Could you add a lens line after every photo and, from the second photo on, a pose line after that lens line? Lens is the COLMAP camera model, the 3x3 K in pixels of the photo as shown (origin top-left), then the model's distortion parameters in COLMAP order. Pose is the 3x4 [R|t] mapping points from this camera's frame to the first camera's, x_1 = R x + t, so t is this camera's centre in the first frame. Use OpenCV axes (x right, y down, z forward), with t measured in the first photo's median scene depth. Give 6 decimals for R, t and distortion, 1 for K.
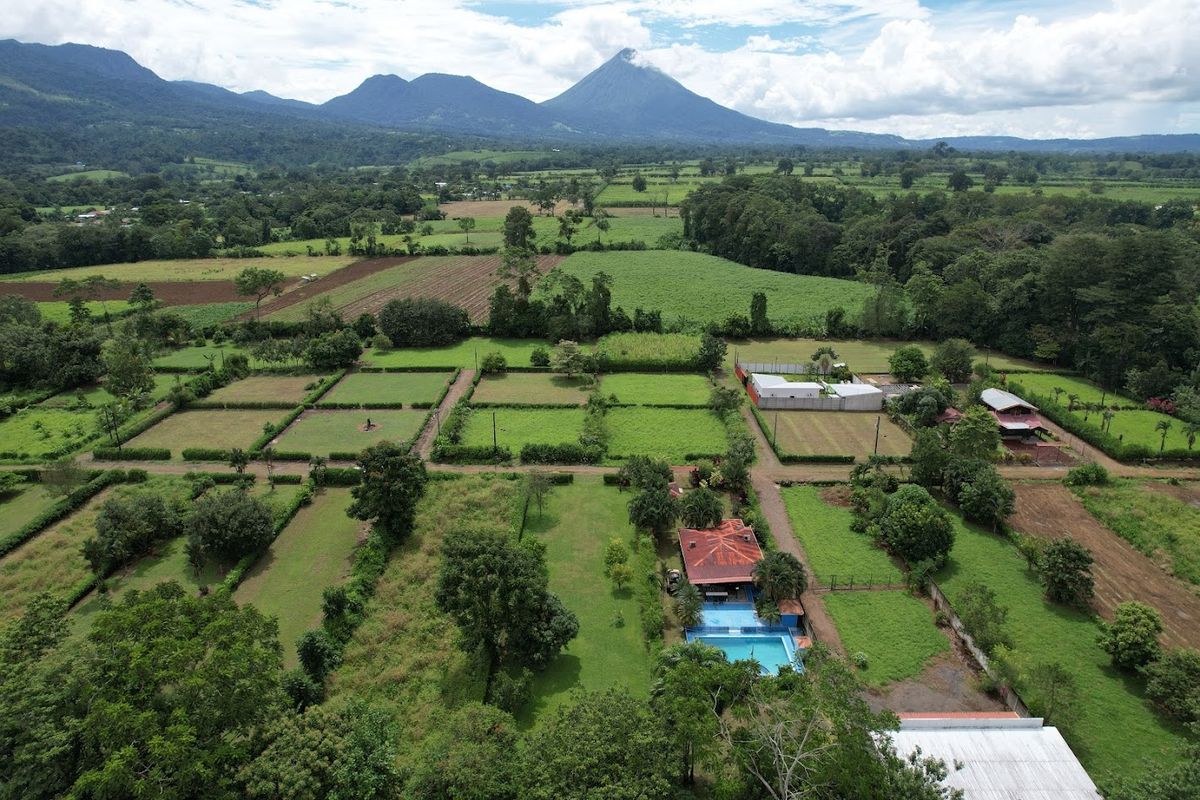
lens RADIAL K [[771.6, 0, 600.0], [0, 771.6, 400.0], [0, 0, 1]] dist [-0.072260, 0.065473]
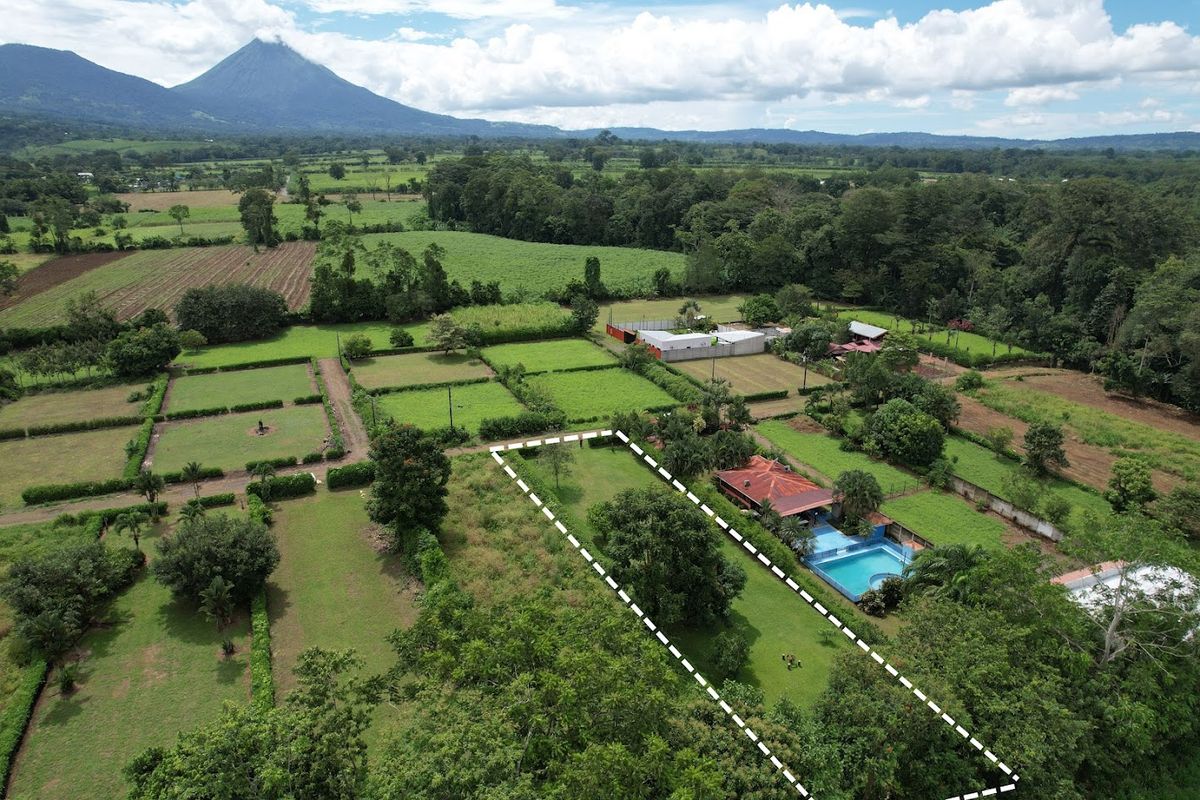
lens RADIAL K [[771.6, 0, 600.0], [0, 771.6, 400.0], [0, 0, 1]] dist [-0.072260, 0.065473]
pose [[0.914245, -0.121748, 0.386438, -0.231441], [0.117987, 0.992449, 0.033537, 0.014903], [-0.387603, 0.014933, 0.921706, 0.090526]]
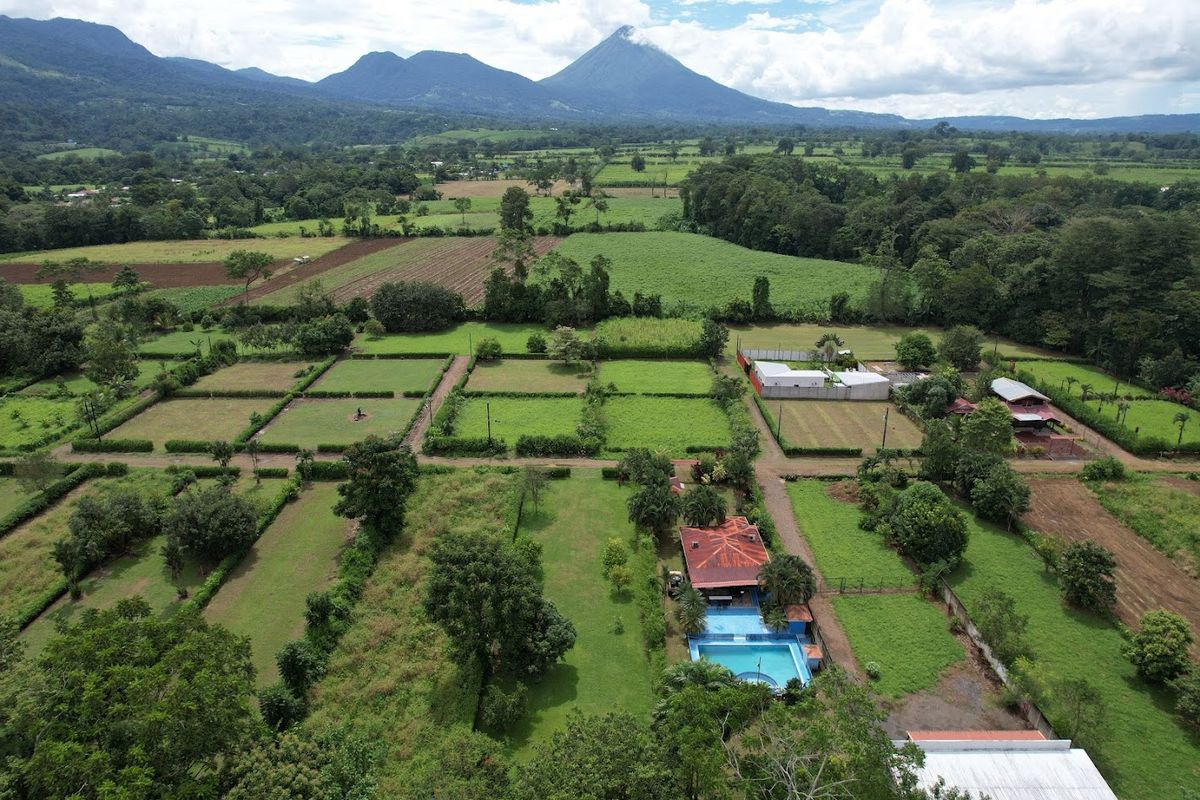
lens RADIAL K [[771.6, 0, 600.0], [0, 771.6, 400.0], [0, 0, 1]] dist [-0.072260, 0.065473]
pose [[0.999995, 0.001420, 0.002880, -0.000485], [-0.001491, 0.999690, 0.024873, -0.008607], [-0.002844, -0.024877, 0.999686, 0.027089]]
